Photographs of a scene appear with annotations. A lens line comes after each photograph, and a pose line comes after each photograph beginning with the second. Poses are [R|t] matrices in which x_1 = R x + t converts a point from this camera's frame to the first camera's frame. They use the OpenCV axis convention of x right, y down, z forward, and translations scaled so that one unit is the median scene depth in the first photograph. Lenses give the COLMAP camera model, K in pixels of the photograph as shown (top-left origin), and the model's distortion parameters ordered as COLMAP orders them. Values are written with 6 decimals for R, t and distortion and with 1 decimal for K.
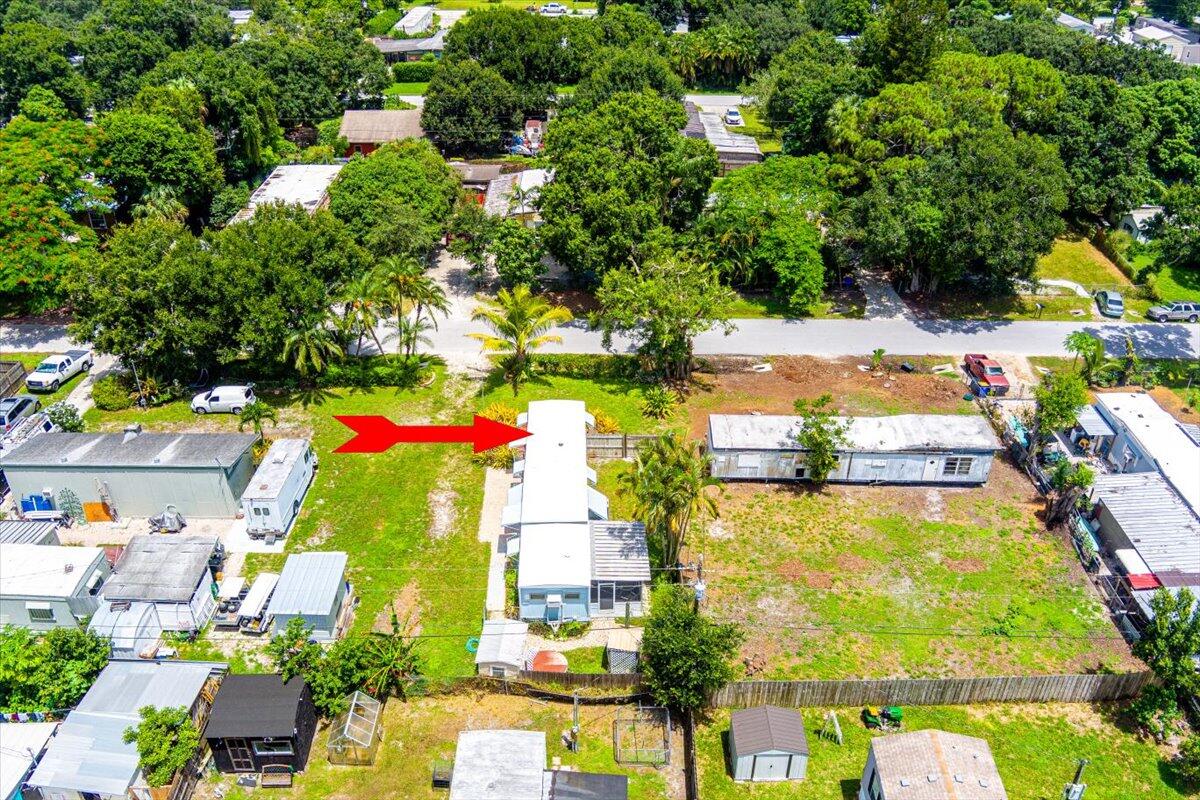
lens RADIAL K [[968.5, 0, 600.0], [0, 968.5, 400.0], [0, 0, 1]] dist [-0.078123, 0.014062]
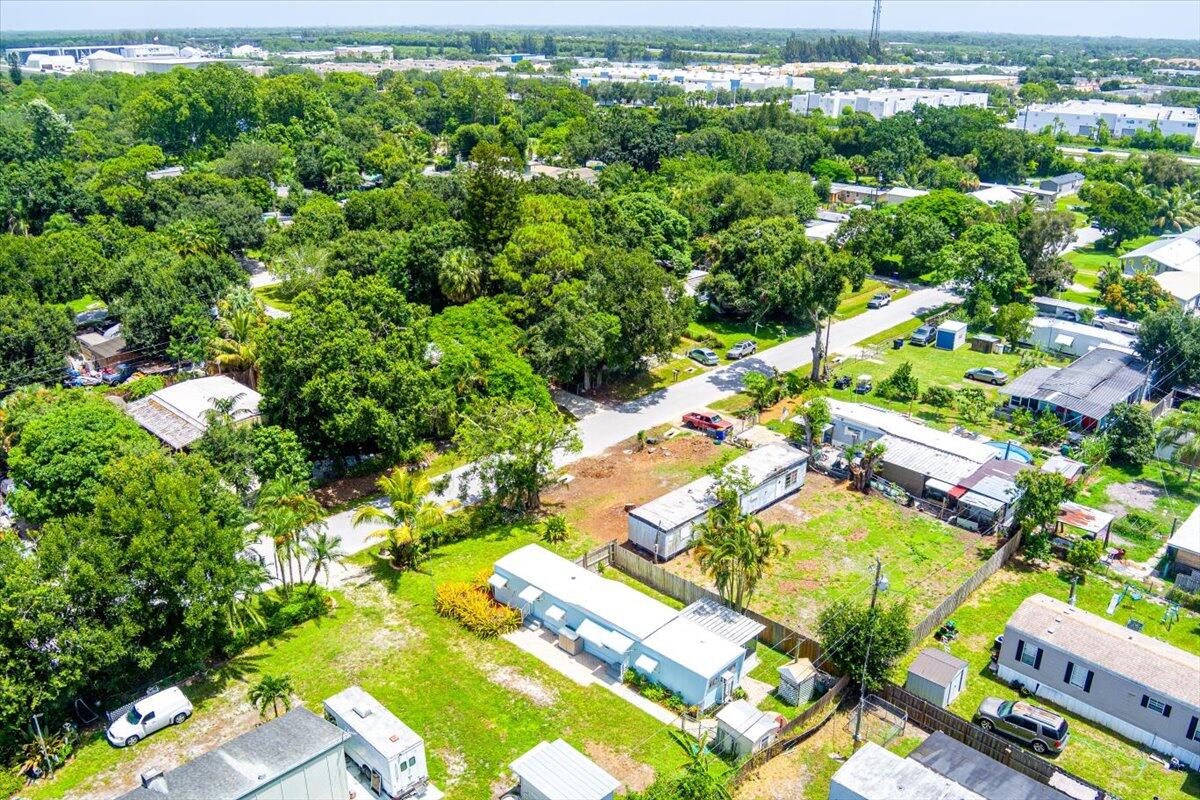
lens RADIAL K [[968.5, 0, 600.0], [0, 968.5, 400.0], [0, 0, 1]] dist [-0.078123, 0.014062]
pose [[0.700325, -0.263061, 0.663585, -0.583048], [0.369759, 0.928867, -0.022006, -0.087609], [-0.610593, 0.260778, 0.747777, 0.125101]]
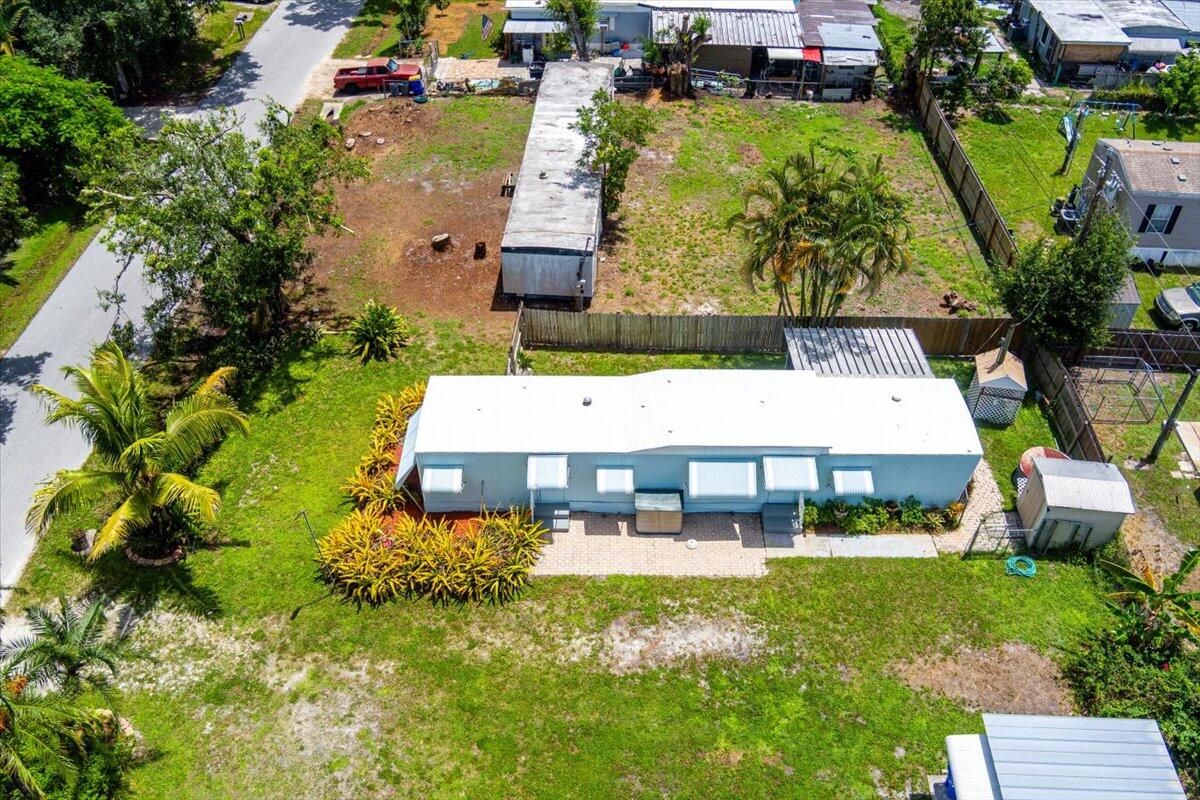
lens RADIAL K [[968.5, 0, 600.0], [0, 968.5, 400.0], [0, 0, 1]] dist [-0.078123, 0.014062]
pose [[0.037675, -0.672338, 0.739285, -0.377720], [0.522065, 0.644063, 0.559134, -0.217085], [-0.852073, 0.364890, 0.375269, 0.692503]]
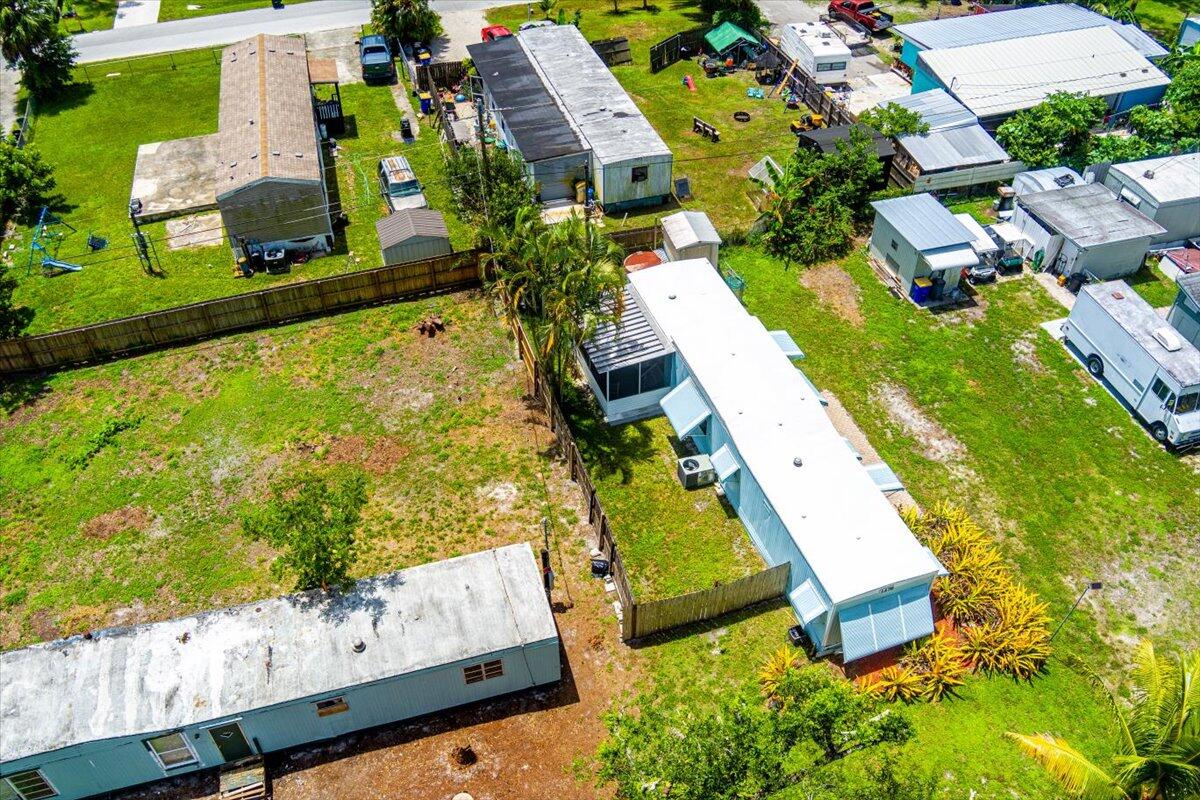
lens RADIAL K [[968.5, 0, 600.0], [0, 968.5, 400.0], [0, 0, 1]] dist [-0.078123, 0.014062]
pose [[-0.955031, 0.202875, -0.216235, 0.155058], [-0.152270, 0.290186, 0.944778, -0.405649], [0.254420, 0.935219, -0.246244, 0.935983]]
